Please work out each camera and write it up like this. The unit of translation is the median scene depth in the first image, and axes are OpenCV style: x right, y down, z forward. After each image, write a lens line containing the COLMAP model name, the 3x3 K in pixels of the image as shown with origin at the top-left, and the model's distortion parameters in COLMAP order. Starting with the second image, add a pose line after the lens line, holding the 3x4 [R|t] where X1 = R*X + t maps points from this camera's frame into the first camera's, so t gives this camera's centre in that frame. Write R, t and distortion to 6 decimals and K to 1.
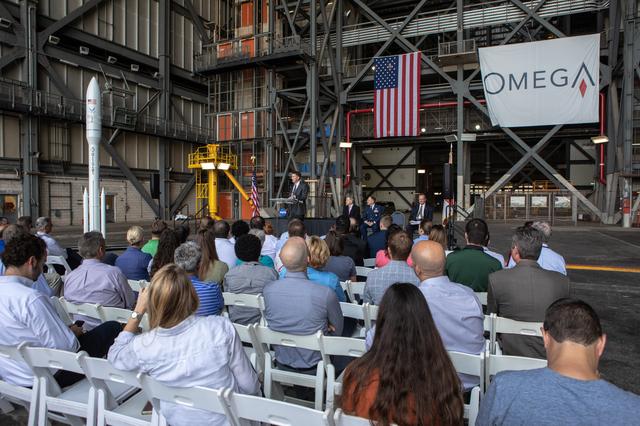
lens RADIAL K [[442.3, 0, 320.0], [0, 442.3, 213.0], [0, 0, 1]] dist [-0.112539, 0.084225]
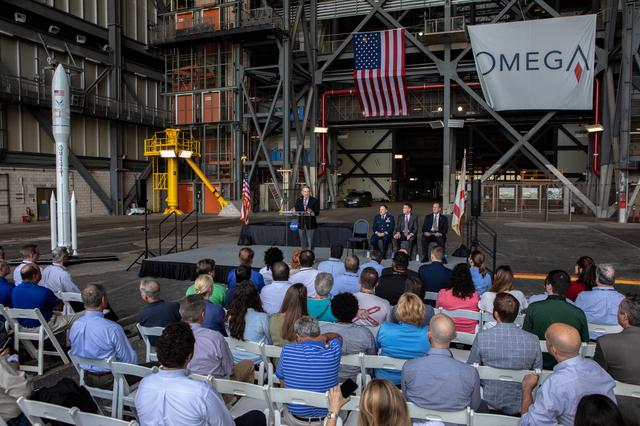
lens RADIAL K [[493.0, 0, 320.0], [0, 493.0, 213.0], [0, 0, 1]] dist [-0.106277, 0.105205]
pose [[0.996557, -0.004391, 0.082799, -0.030342], [0.001924, 0.999552, 0.029856, -0.015777], [-0.082893, -0.029594, 0.996119, -0.008034]]
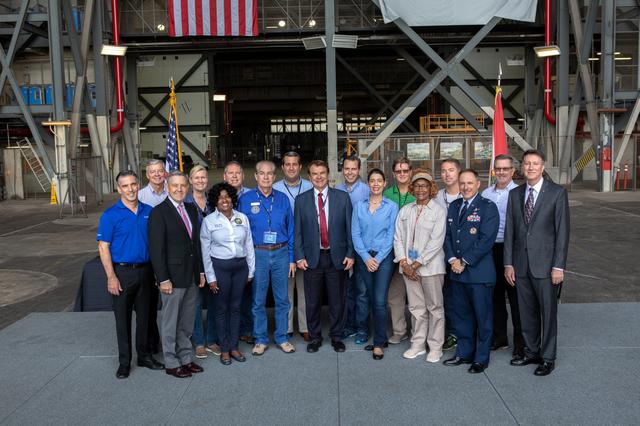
lens RADIAL K [[709.1, 0, 320.0], [0, 709.1, 213.0], [0, 0, 1]] dist [-0.037969, 0.037594]
pose [[0.908780, -0.065625, 0.412083, -0.081874], [0.035193, 0.996091, 0.081016, -0.026038], [-0.415789, -0.059123, 0.907537, 0.157737]]
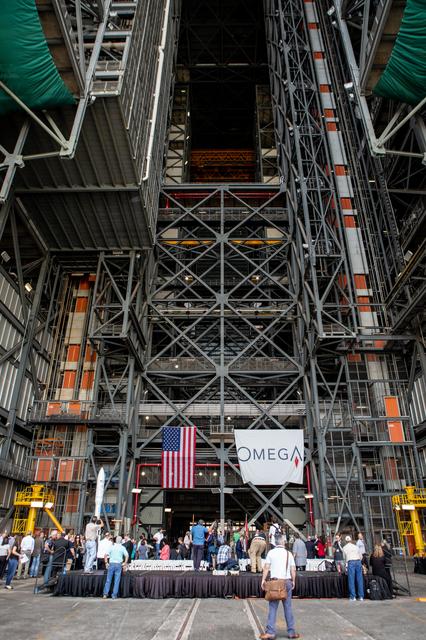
lens RADIAL K [[442.3, 0, 213.2], [0, 442.3, 307.0], [0, 0, 1]] dist [-0.112539, 0.084225]
pose [[0.912796, 0.196388, 0.358100, -0.329107], [0.005920, 0.870347, -0.492404, 0.005029], [-0.408373, 0.451585, 0.793286, -0.384149]]
